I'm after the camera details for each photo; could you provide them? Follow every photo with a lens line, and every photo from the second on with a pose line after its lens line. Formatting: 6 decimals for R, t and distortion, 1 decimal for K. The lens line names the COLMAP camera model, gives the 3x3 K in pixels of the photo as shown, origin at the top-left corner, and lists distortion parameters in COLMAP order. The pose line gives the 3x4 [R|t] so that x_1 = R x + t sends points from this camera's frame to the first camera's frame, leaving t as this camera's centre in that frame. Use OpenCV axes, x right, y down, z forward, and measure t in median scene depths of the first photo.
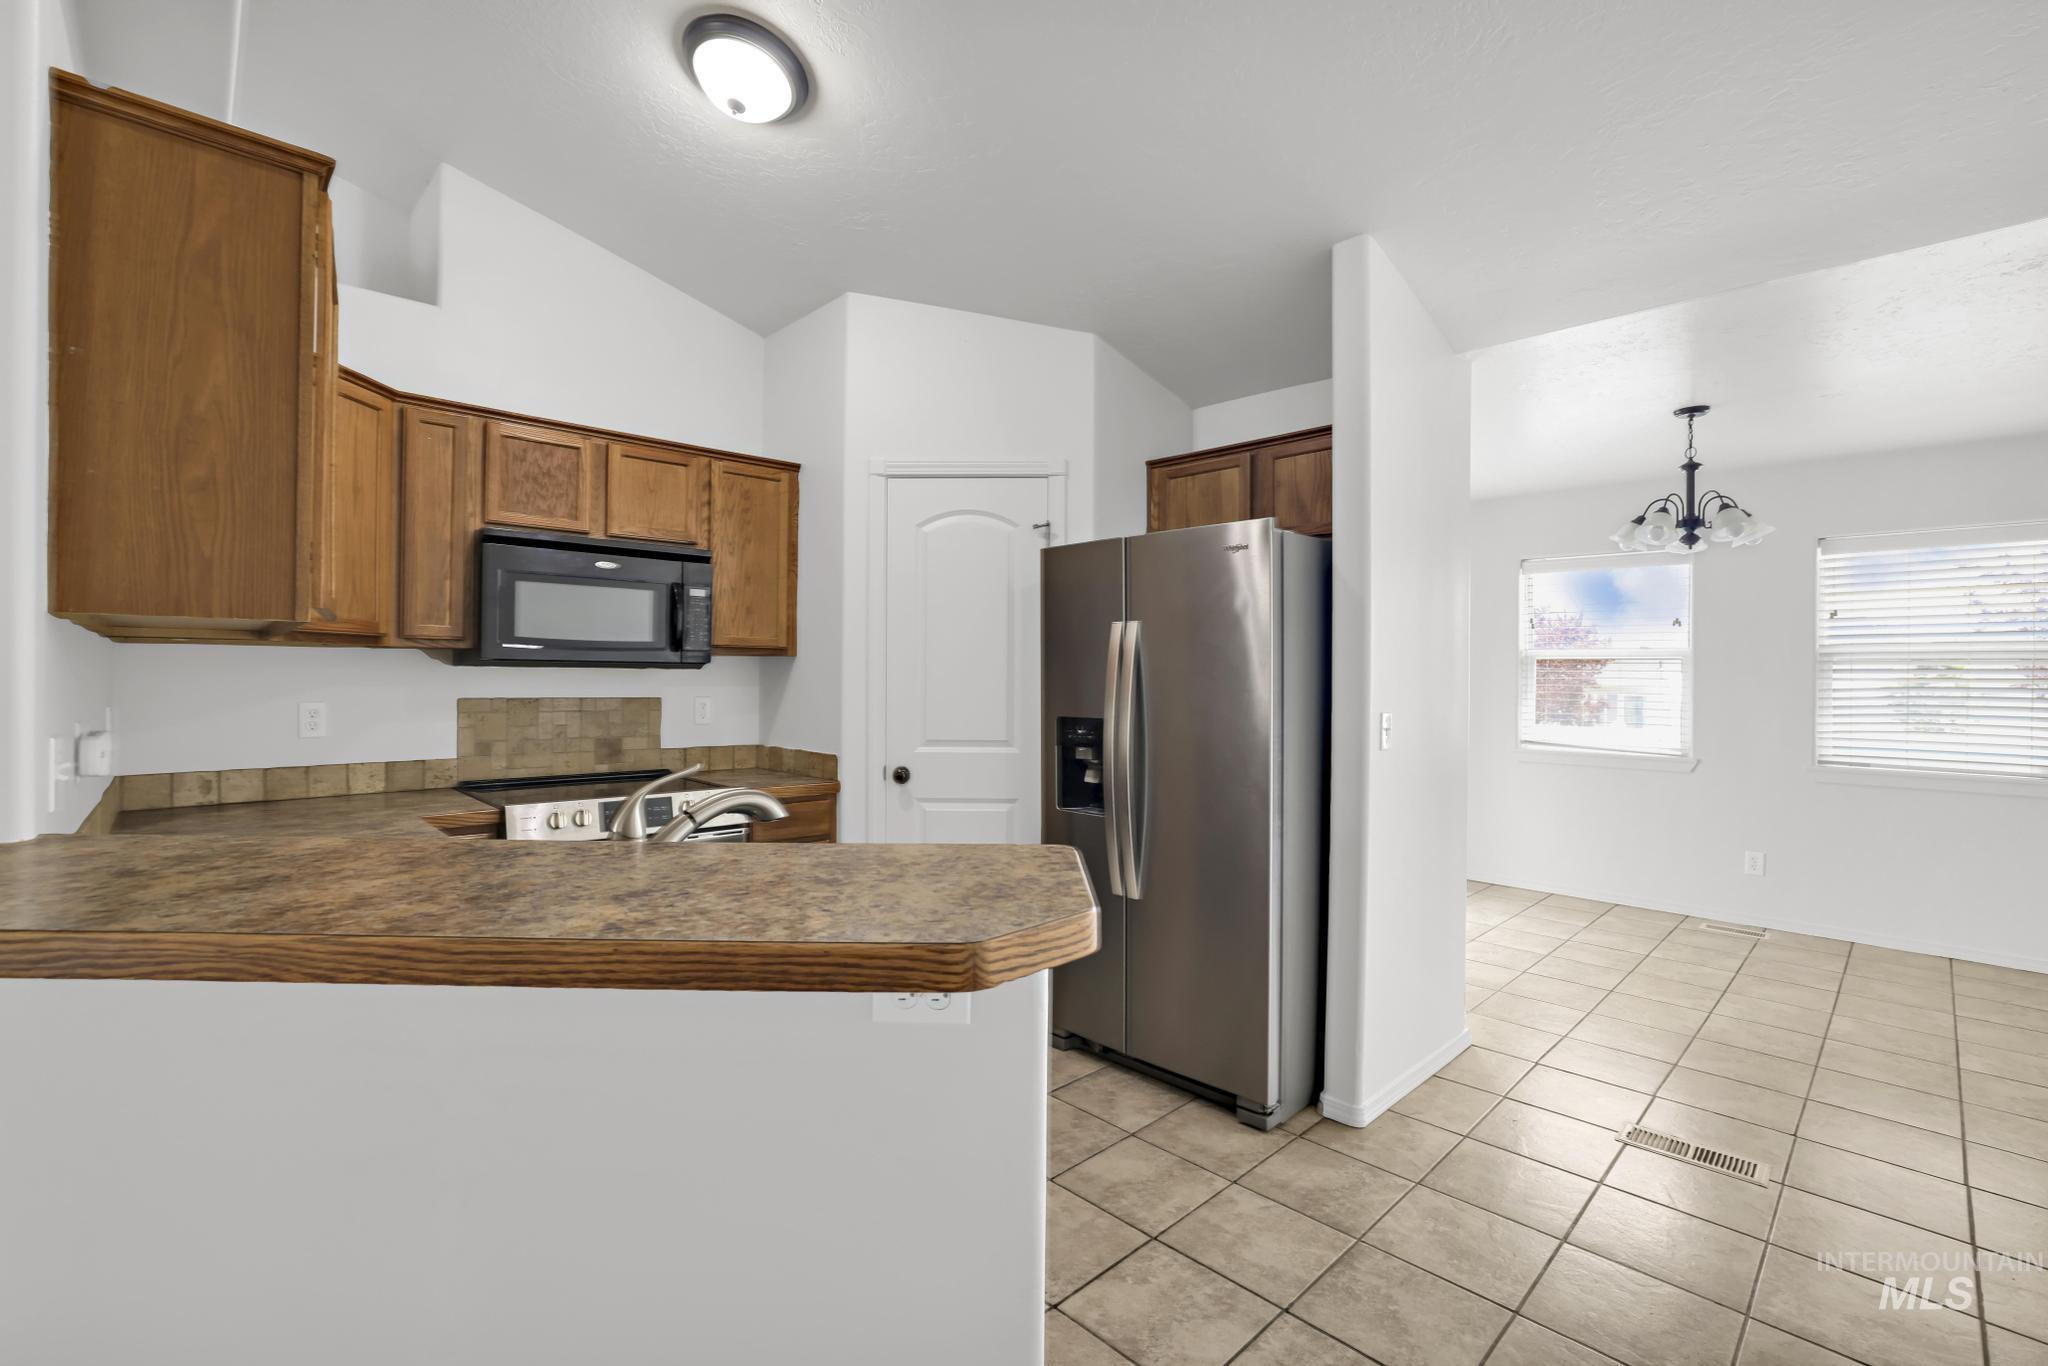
lens RADIAL K [[906.2, 0, 1009.9], [0, 906.2, 665.9], [0, 0, 1]] dist [-0.034790, 0.012585]
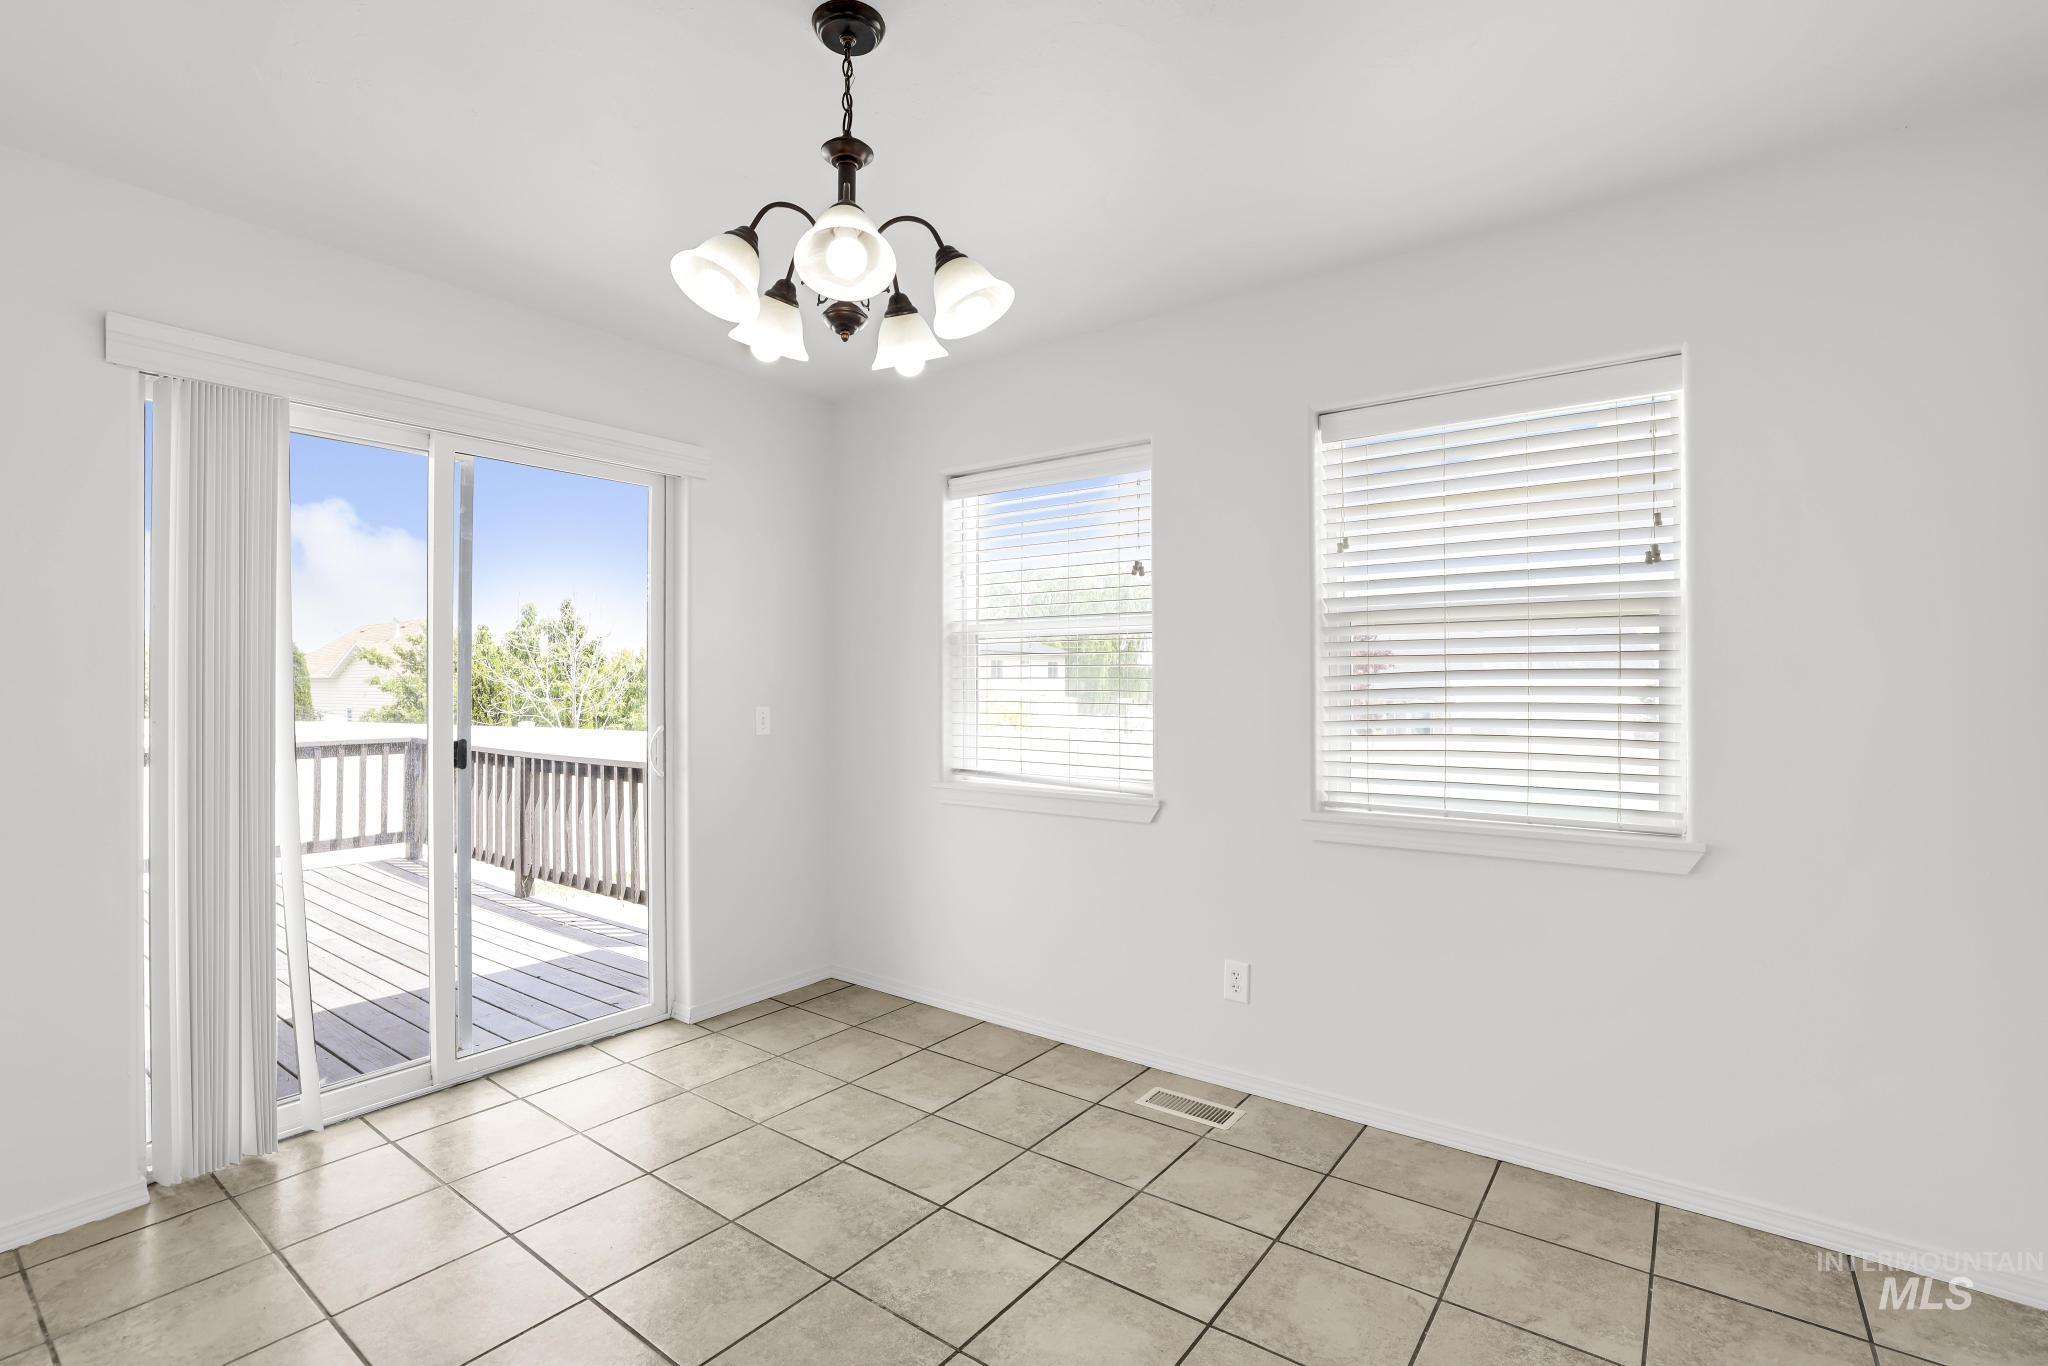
lens RADIAL K [[906.2, 0, 1009.9], [0, 906.2, 665.9], [0, 0, 1]] dist [-0.034790, 0.012585]
pose [[0.986364, -0.012702, 0.164087, 0.621686], [0.013743, 0.999892, -0.005212, 0.019303], [-0.164003, 0.007396, 0.986432, 0.462434]]
